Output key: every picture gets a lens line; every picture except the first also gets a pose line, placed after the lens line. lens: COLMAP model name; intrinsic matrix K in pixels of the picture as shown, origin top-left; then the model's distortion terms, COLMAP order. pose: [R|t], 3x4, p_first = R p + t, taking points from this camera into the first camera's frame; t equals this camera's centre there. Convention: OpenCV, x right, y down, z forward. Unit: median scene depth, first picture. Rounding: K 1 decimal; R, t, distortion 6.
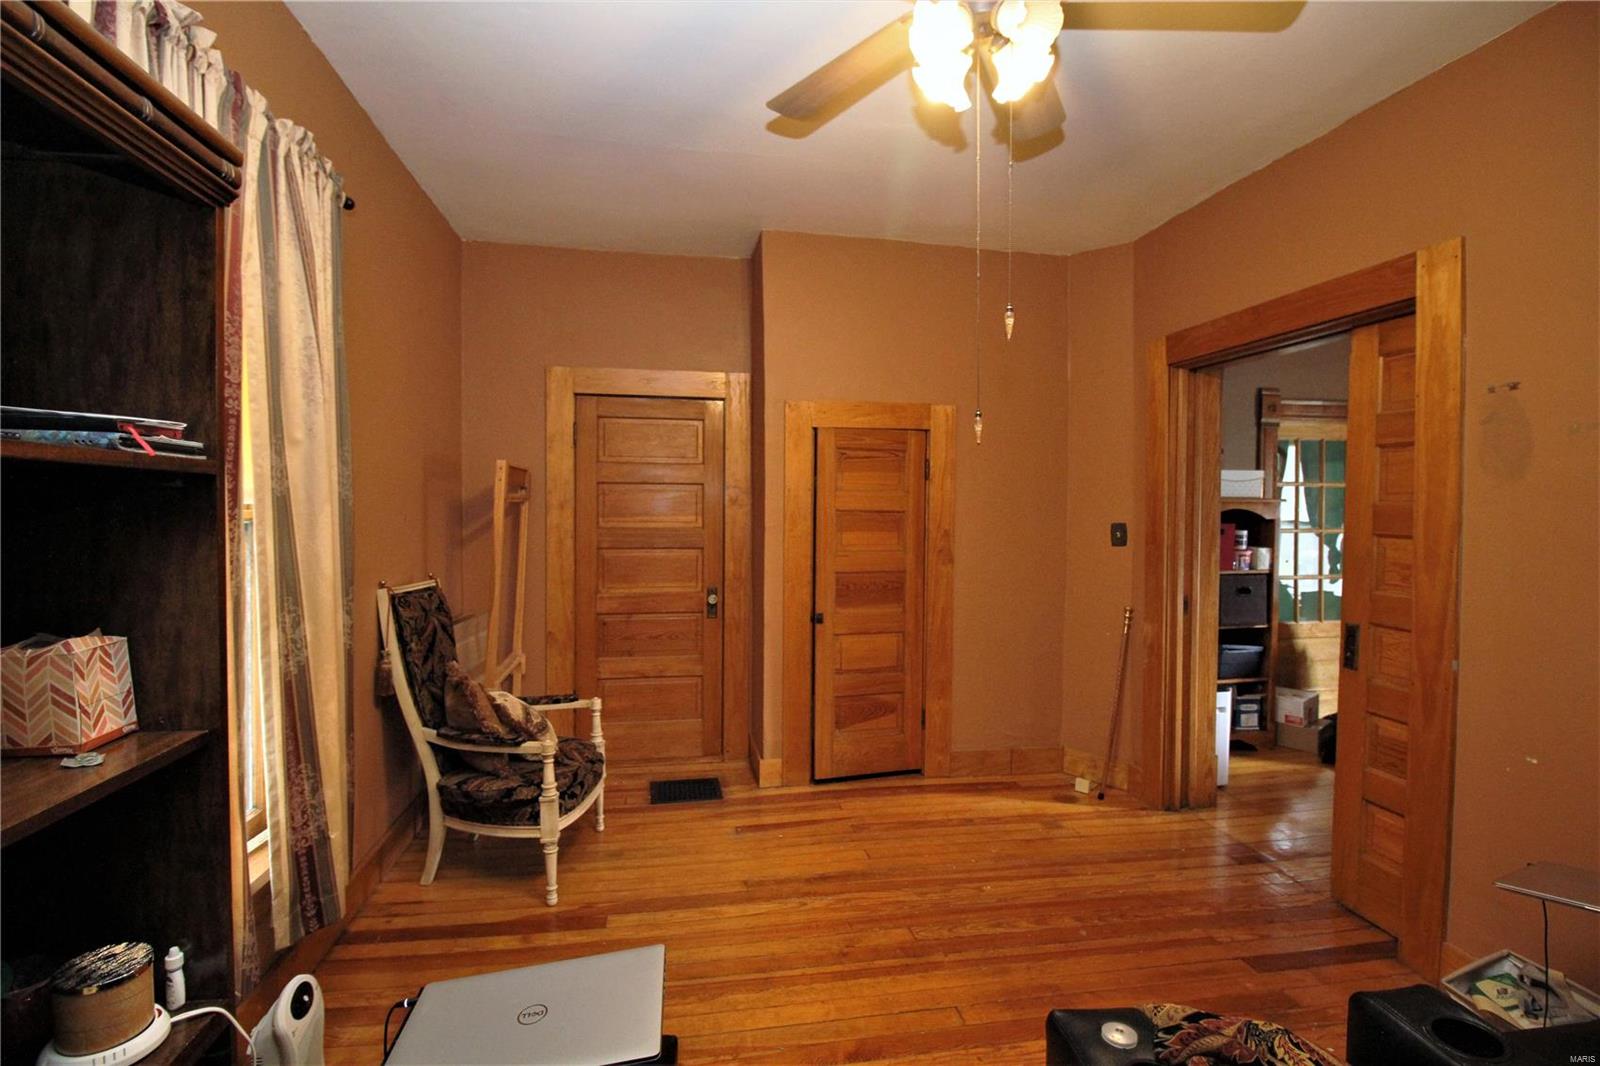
lens RADIAL K [[745.6, 0, 788.3], [0, 745.6, 533.1], [0, 0, 1]] dist [-0.001910, 0.000040]
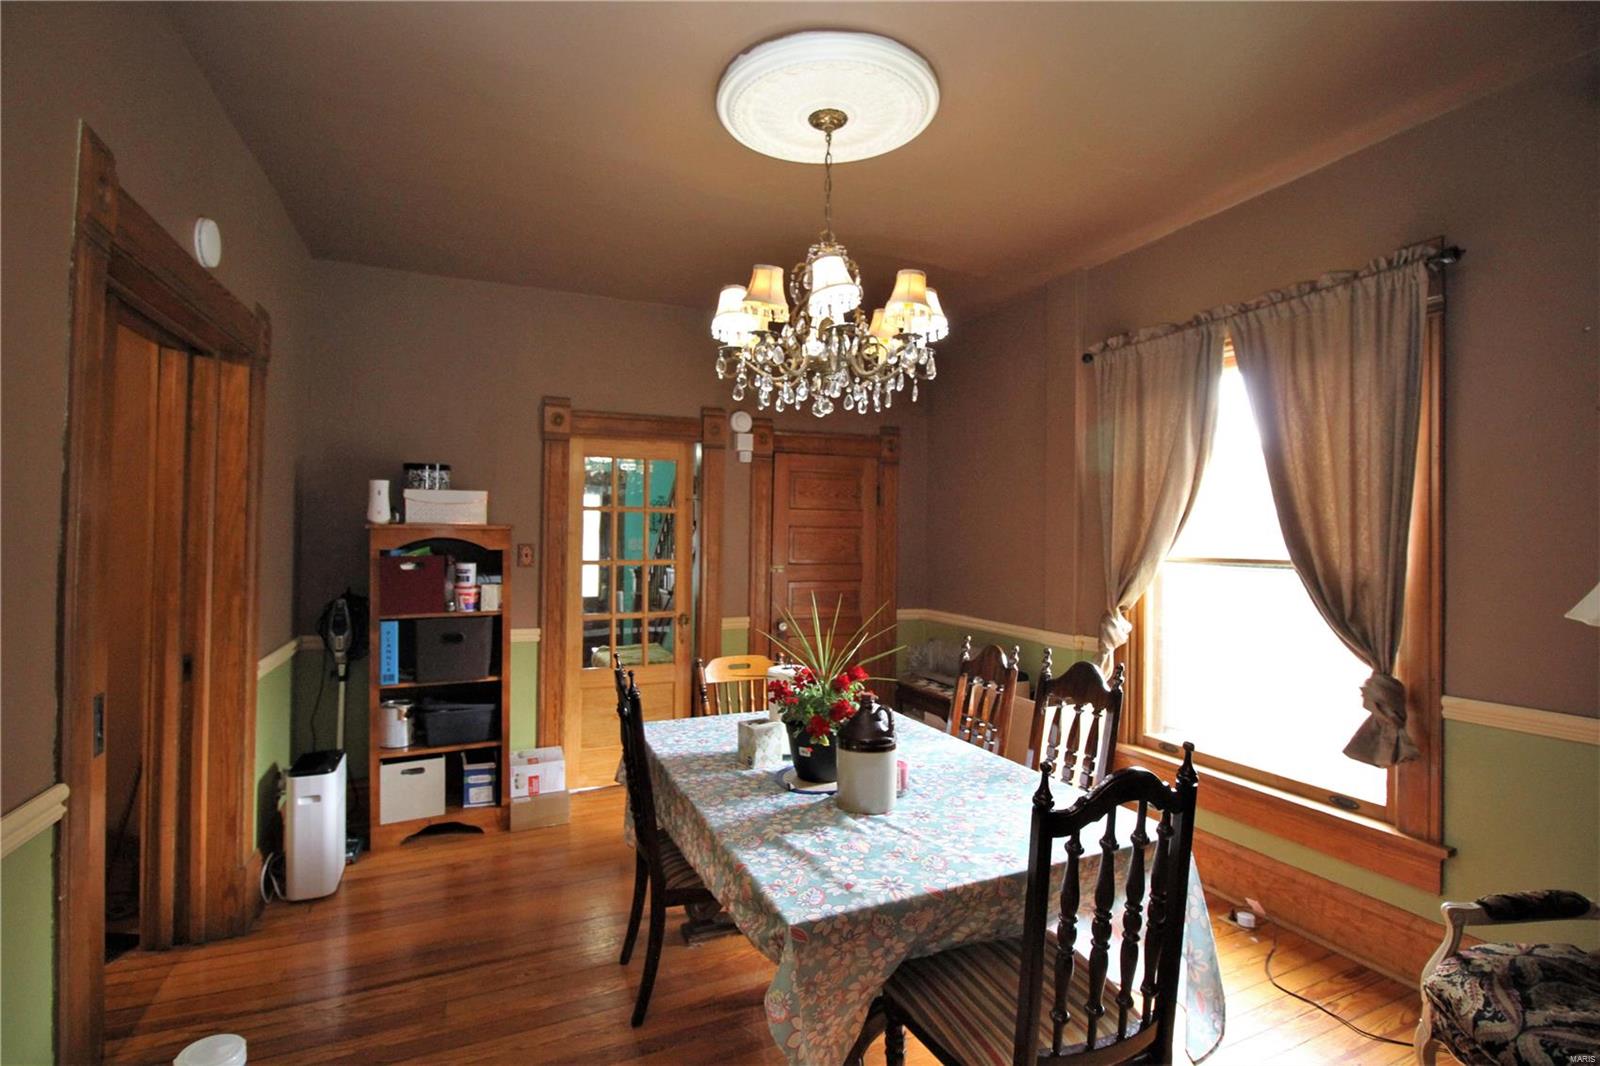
lens RADIAL K [[745.6, 0, 800.1], [0, 745.6, 533.9], [0, 0, 1]] dist [-0.001910, 0.000040]
pose [[0.976482, 0.010830, 0.215325, 0.797806], [-0.004240, 0.999509, -0.031046, -0.012613], [-0.215556, 0.029403, 0.976049, 0.116512]]
